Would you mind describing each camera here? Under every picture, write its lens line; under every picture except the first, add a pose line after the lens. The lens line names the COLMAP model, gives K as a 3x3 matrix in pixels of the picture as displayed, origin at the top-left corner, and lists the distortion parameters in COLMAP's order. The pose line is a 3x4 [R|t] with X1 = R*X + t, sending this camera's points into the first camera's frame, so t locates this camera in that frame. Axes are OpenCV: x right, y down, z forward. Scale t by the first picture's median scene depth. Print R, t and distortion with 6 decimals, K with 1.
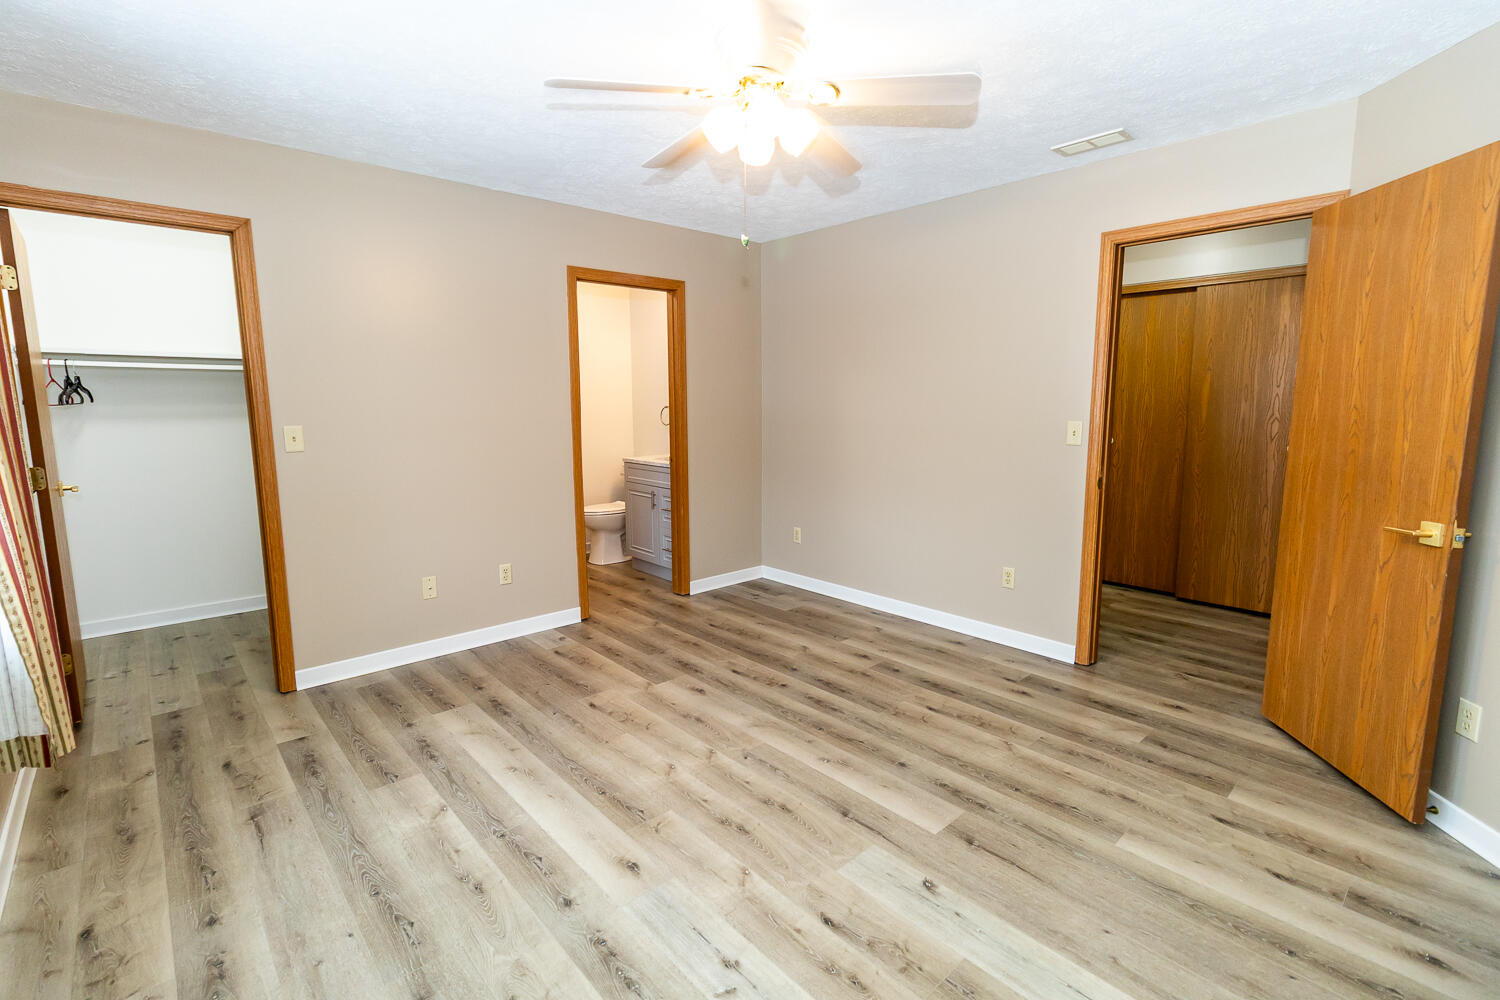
lens RADIAL K [[684.6, 0, 748.0], [0, 684.6, 512.0], [0, 0, 1]] dist [0.005432, -0.000929]
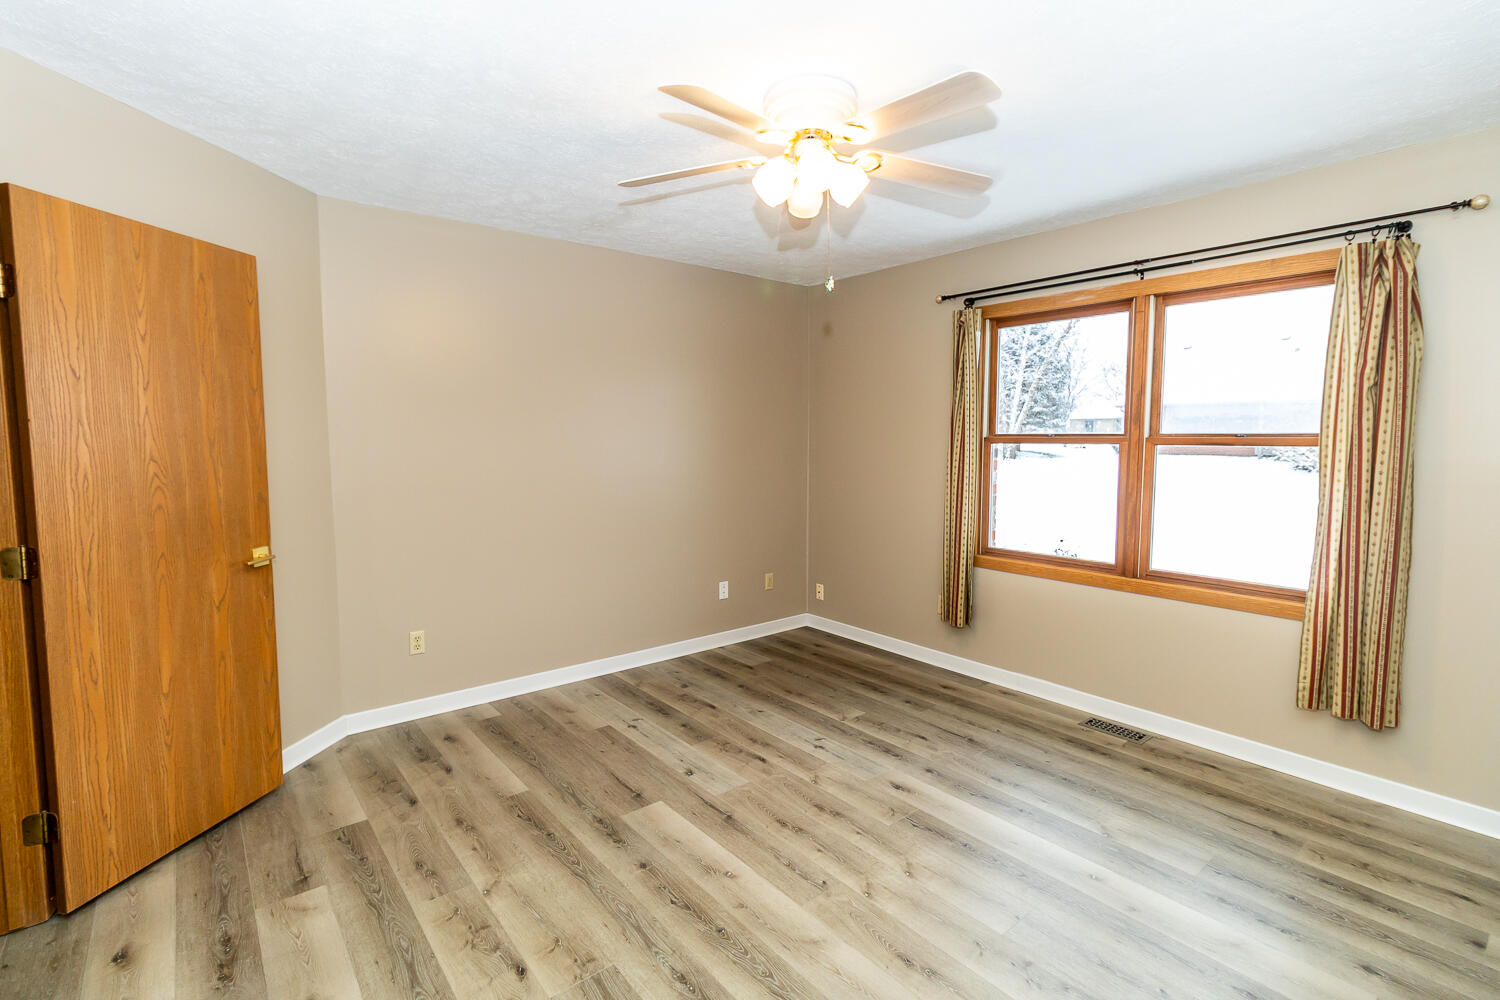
lens RADIAL K [[684.6, 0, 757.4], [0, 684.6, 493.9], [0, 0, 1]] dist [0.005432, -0.000929]
pose [[-0.999287, -0.003010, 0.037643, 0.042694], [0.006427, 0.968718, 0.248083, -0.269504], [-0.037213, 0.248148, -0.968007, 1.521231]]
